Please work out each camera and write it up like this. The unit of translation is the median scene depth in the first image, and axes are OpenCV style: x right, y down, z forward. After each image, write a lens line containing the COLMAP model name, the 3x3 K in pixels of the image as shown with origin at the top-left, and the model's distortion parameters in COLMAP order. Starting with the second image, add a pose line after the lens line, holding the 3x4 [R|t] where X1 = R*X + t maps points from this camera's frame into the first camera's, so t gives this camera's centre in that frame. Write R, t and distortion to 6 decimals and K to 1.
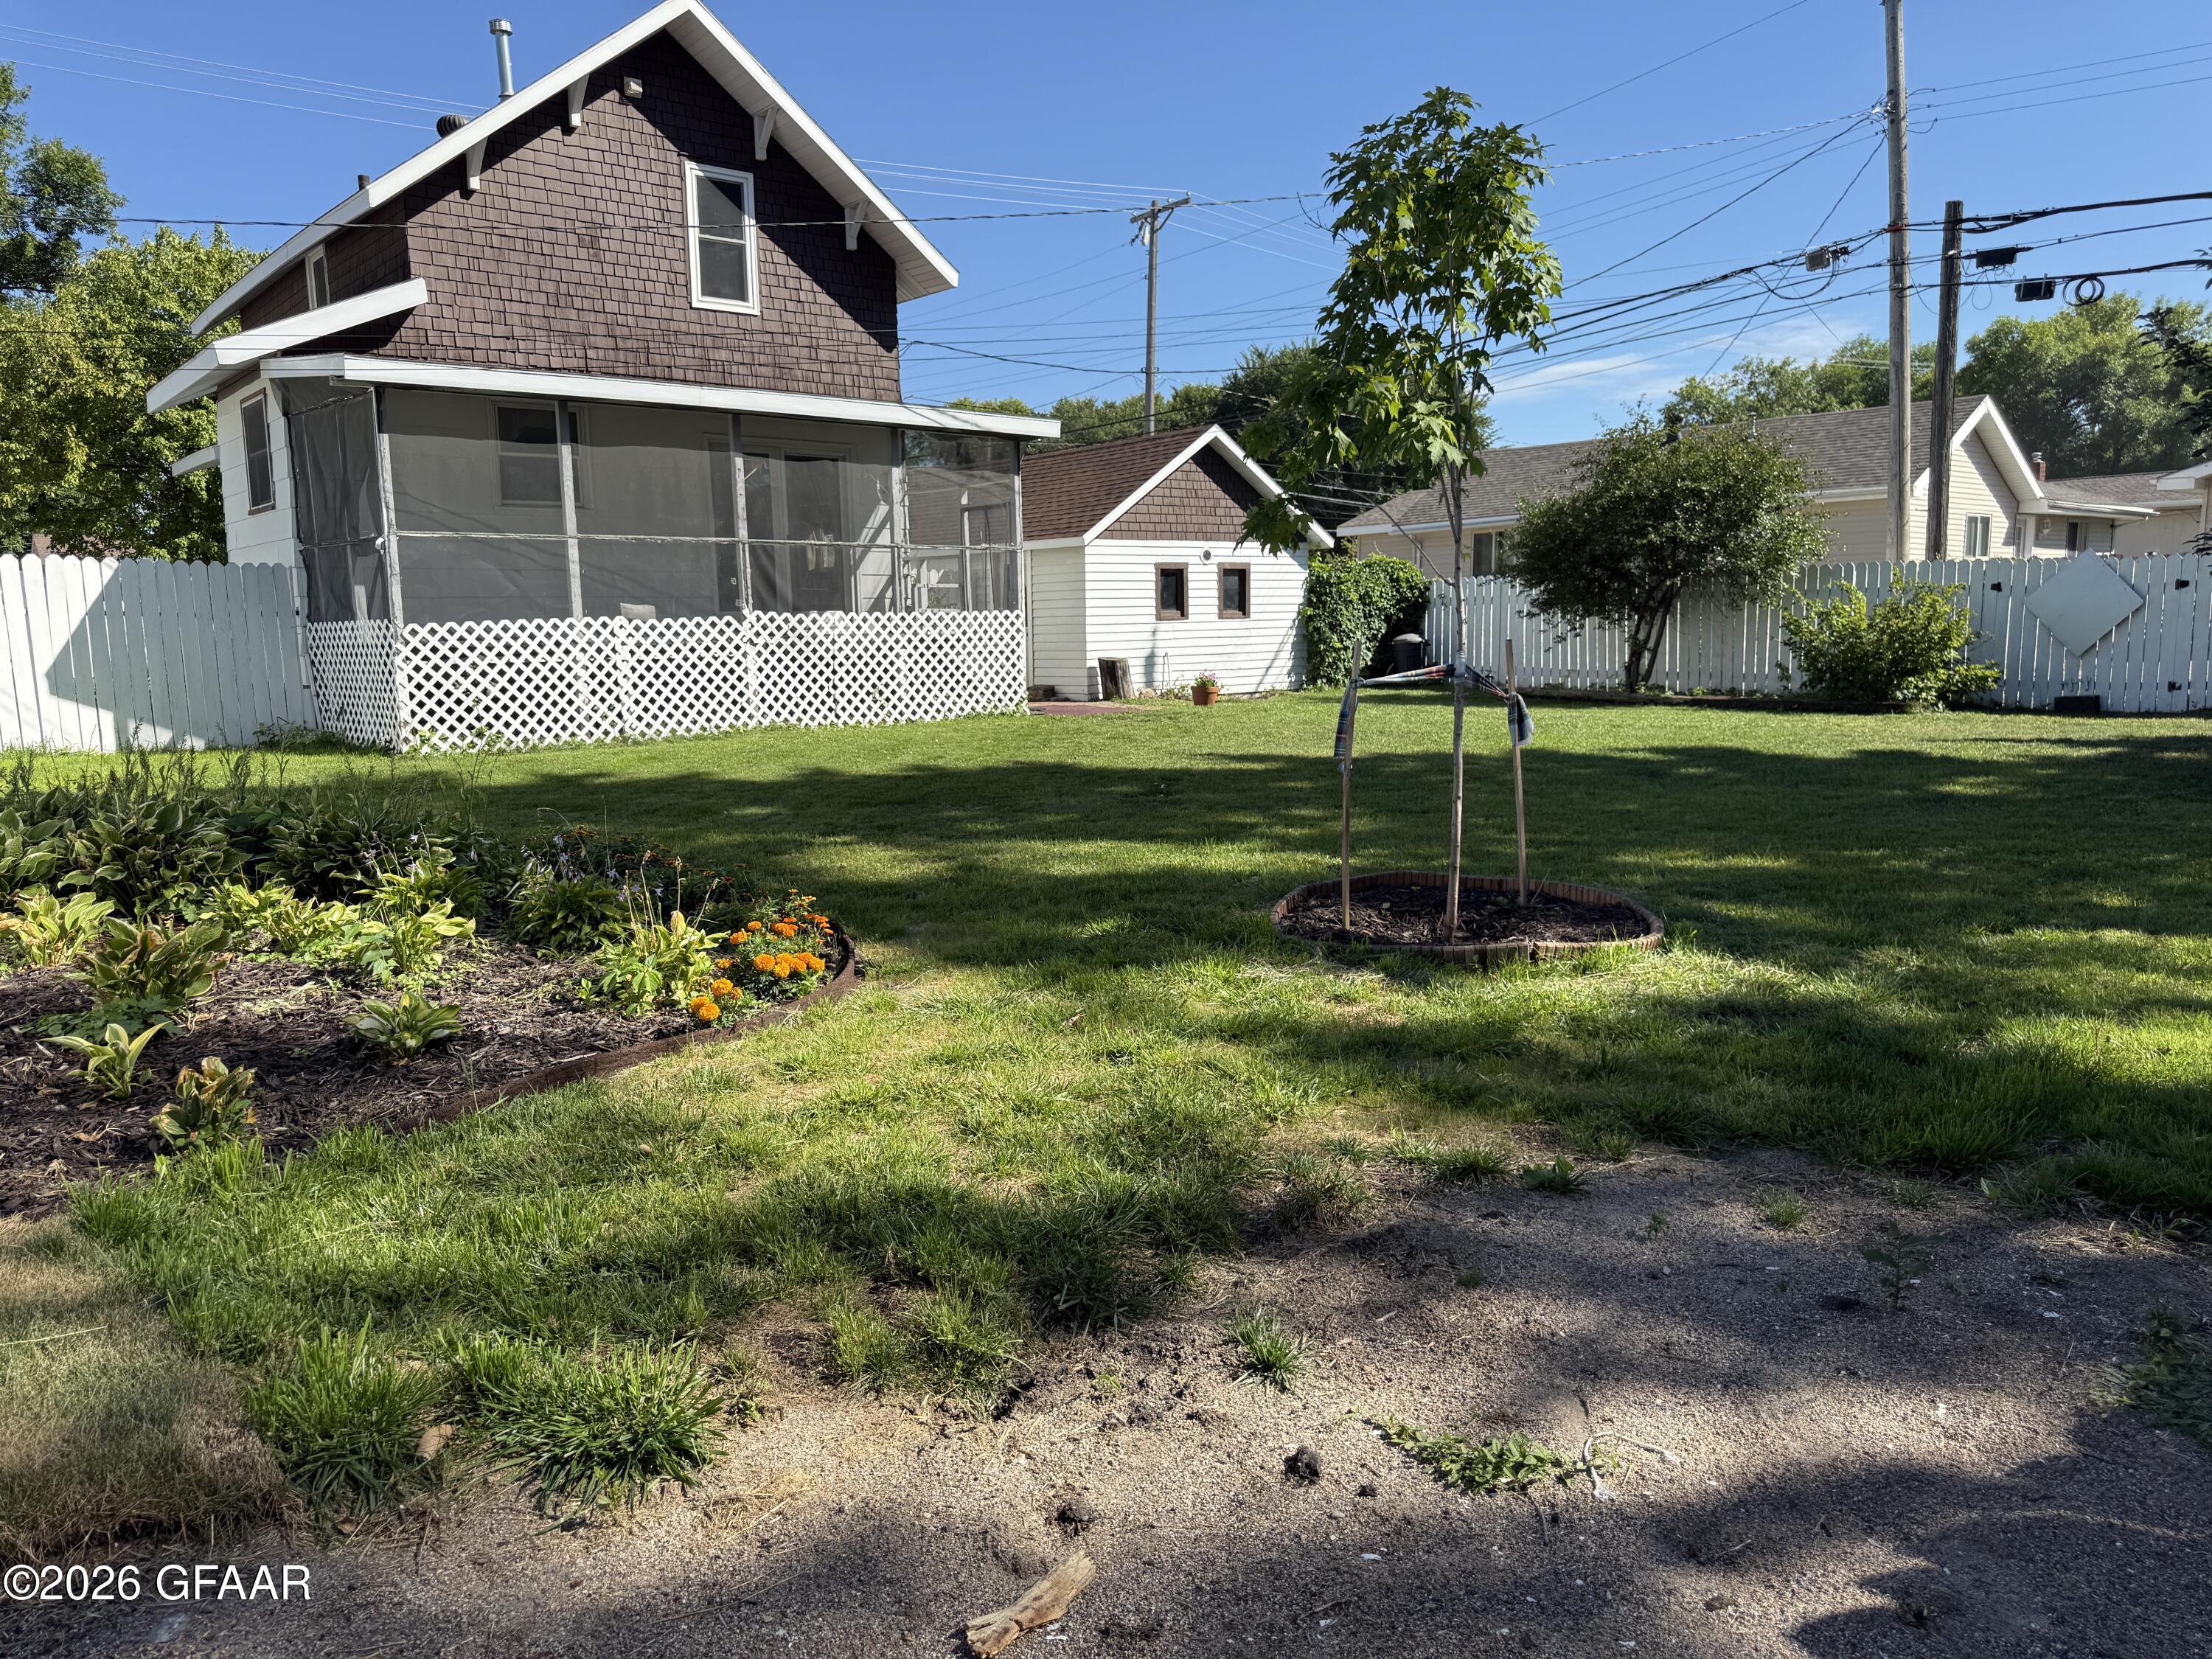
lens RADIAL K [[1563.1, 0, 1117.3], [0, 1563.1, 815.2], [0, 0, 1]] dist [0.071599, -0.098277]
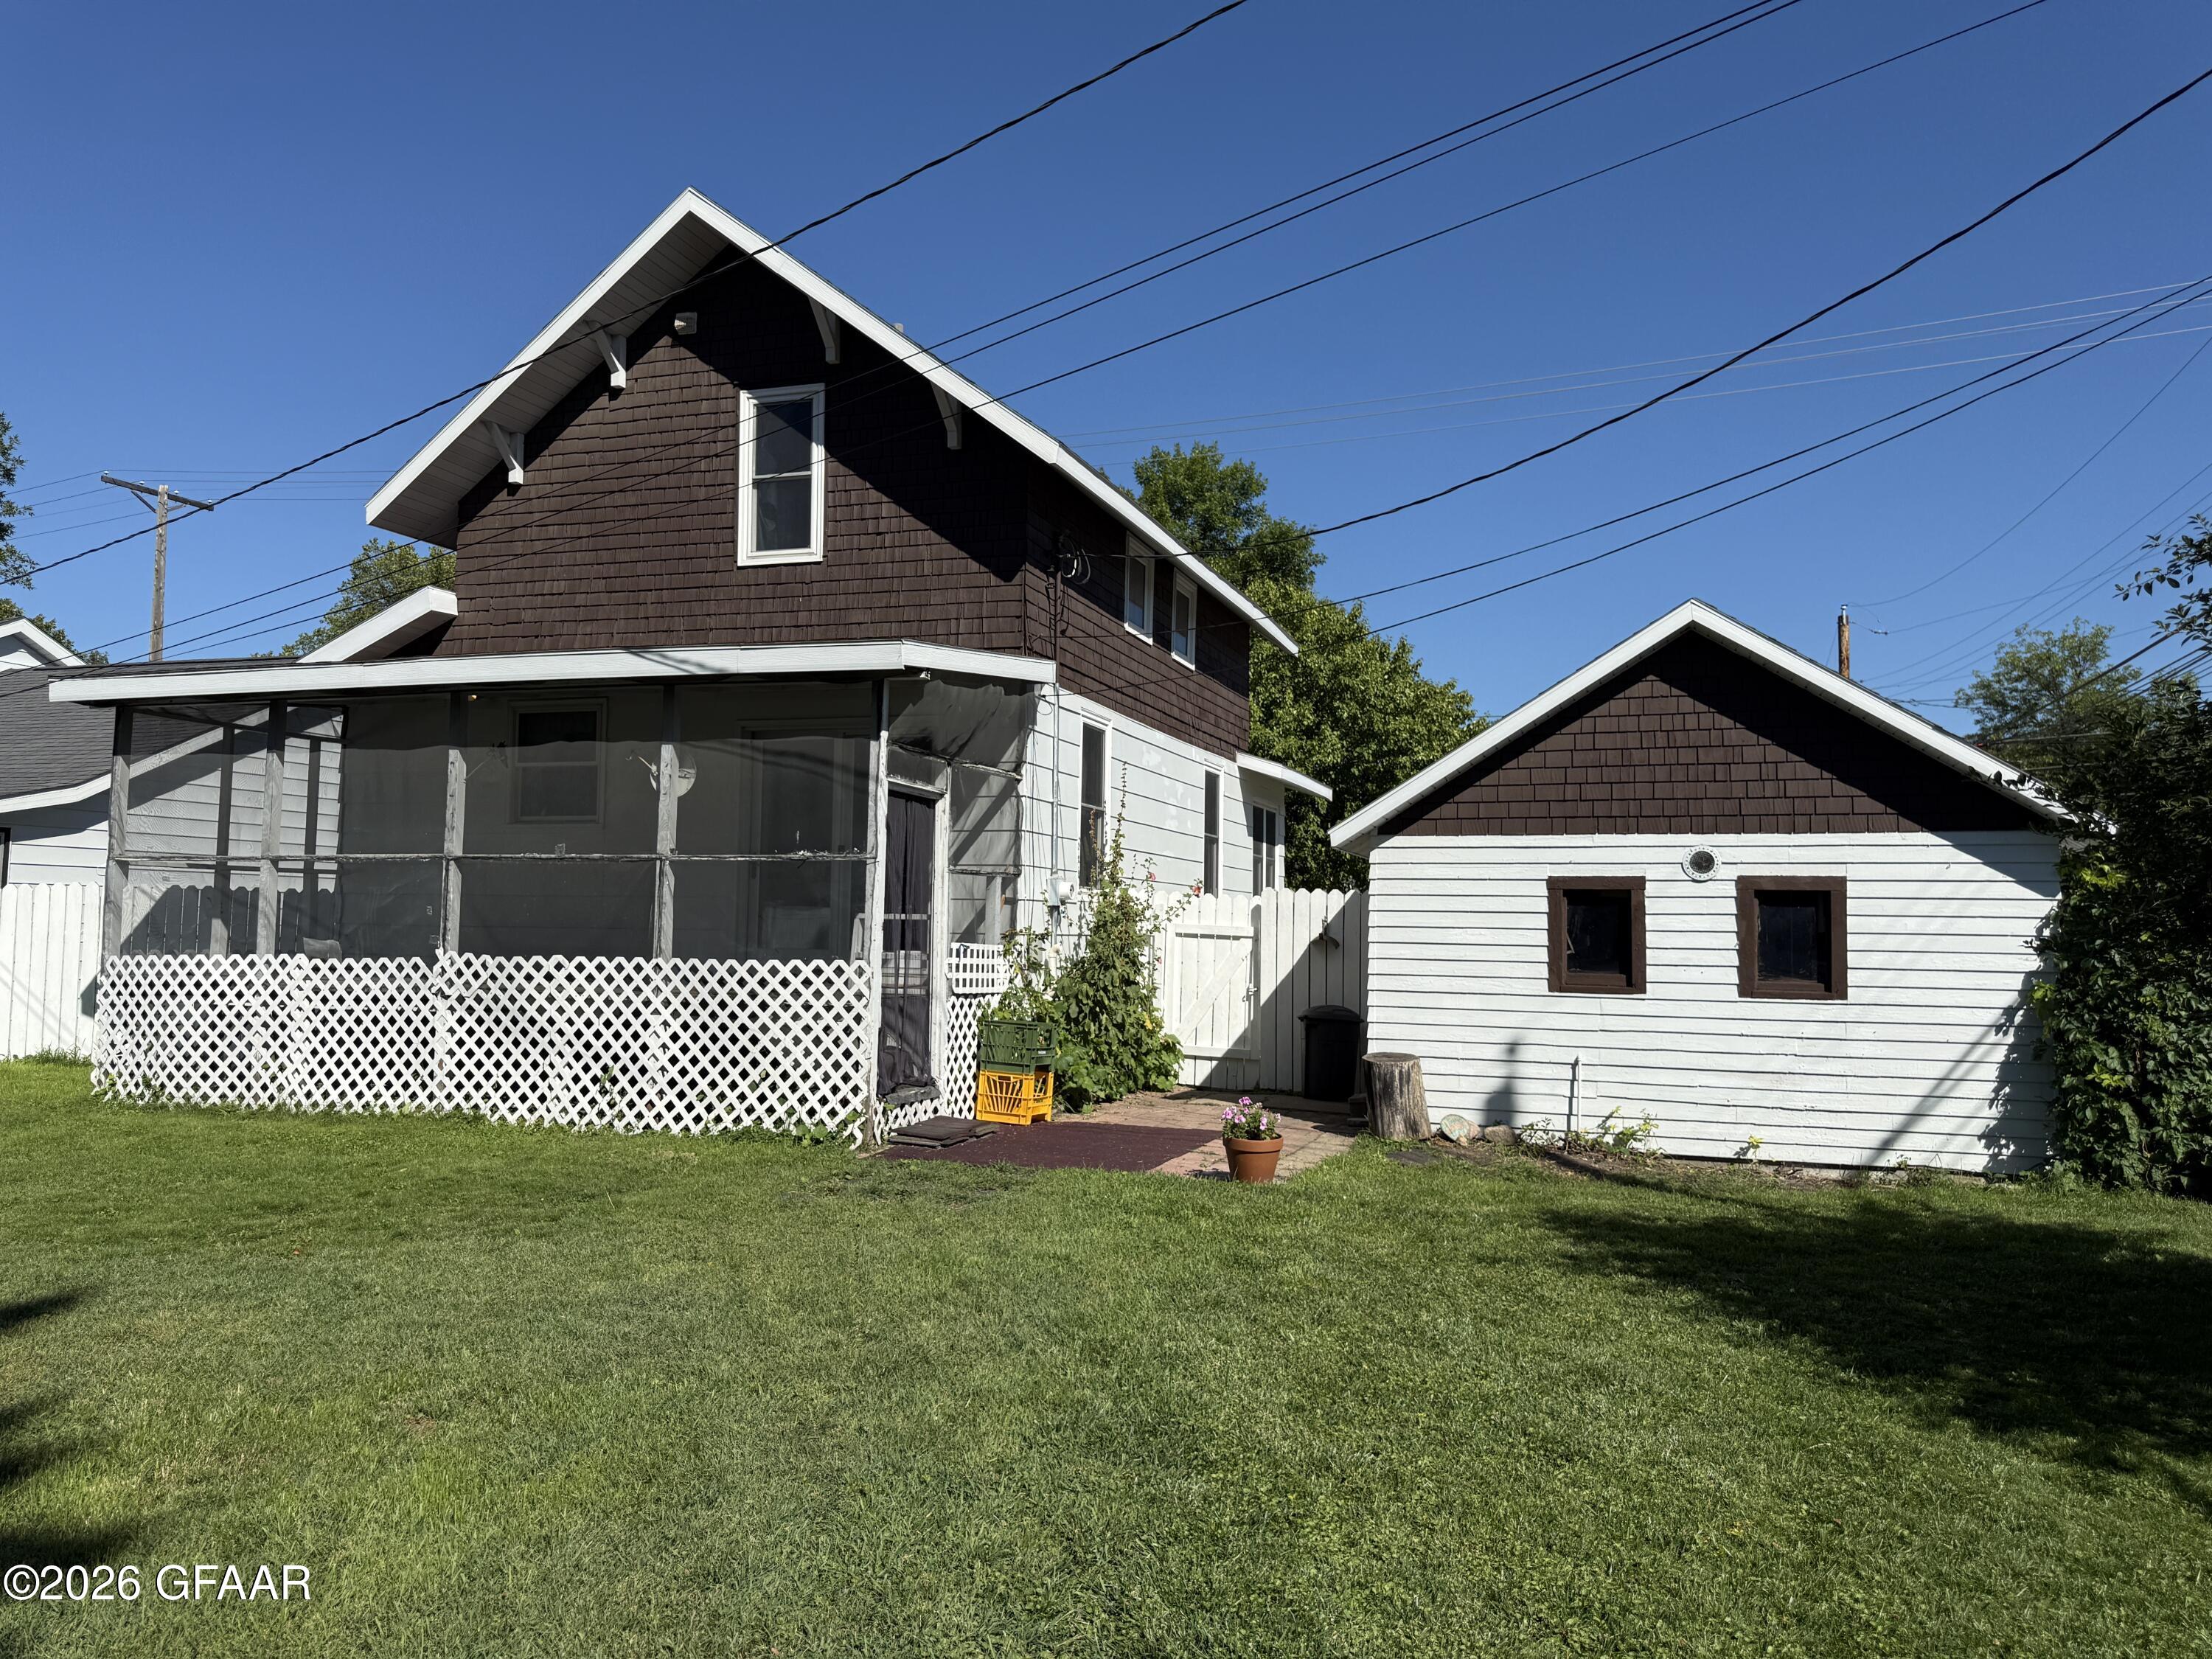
lens RADIAL K [[1563.1, 0, 1113.1], [0, 1563.1, 833.7], [0, 0, 1]] dist [0.071599, -0.098277]
pose [[0.511768, -0.036485, -0.858349, 0.518307], [-0.131923, 0.983911, -0.120478, -0.127237], [0.848935, 0.174893, 0.498721, 0.830247]]
